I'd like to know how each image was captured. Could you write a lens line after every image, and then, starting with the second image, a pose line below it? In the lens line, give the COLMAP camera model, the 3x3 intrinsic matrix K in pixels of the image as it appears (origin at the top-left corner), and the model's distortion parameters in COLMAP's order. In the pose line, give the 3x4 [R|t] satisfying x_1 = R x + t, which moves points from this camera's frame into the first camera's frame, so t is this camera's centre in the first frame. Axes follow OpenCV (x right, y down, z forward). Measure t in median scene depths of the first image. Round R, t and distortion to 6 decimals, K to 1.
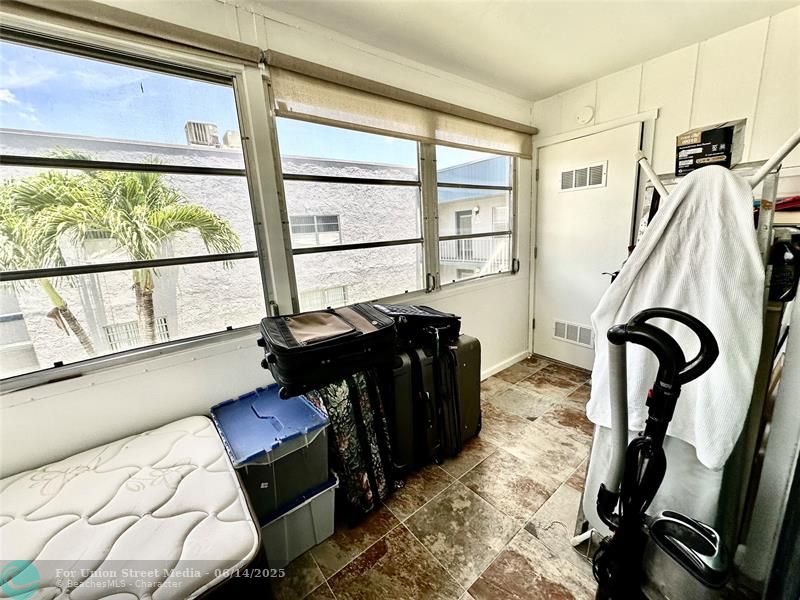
lens RADIAL K [[322.1, 0, 403.2], [0, 322.1, 302.7], [0, 0, 1]] dist [0.000944, 0.000374]
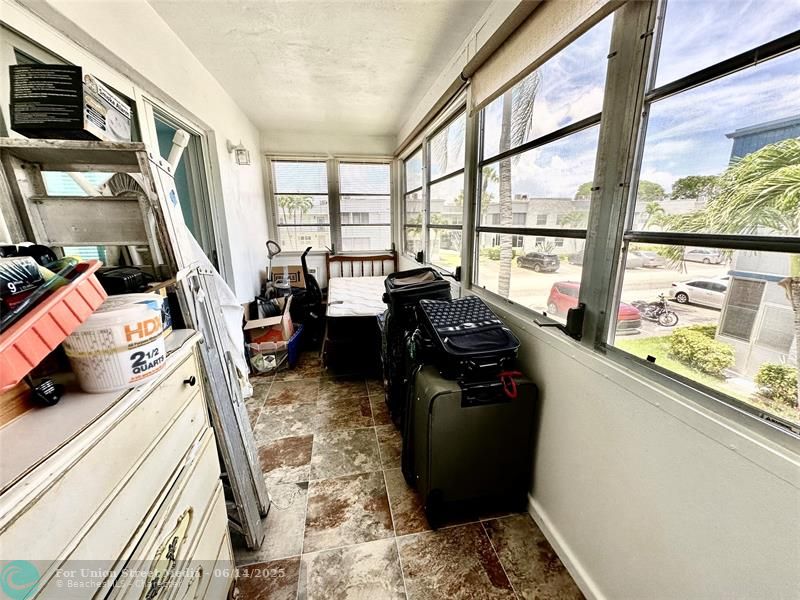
lens RADIAL K [[322.1, 0, 402.4], [0, 322.1, 300.3], [0, 0, 1]] dist [0.000944, 0.000374]
pose [[-0.470178, 0.277194, -0.837912, 0.830812], [-0.142068, 0.913246, 0.381834, -0.327786], [0.871062, 0.298571, -0.390008, 1.276832]]
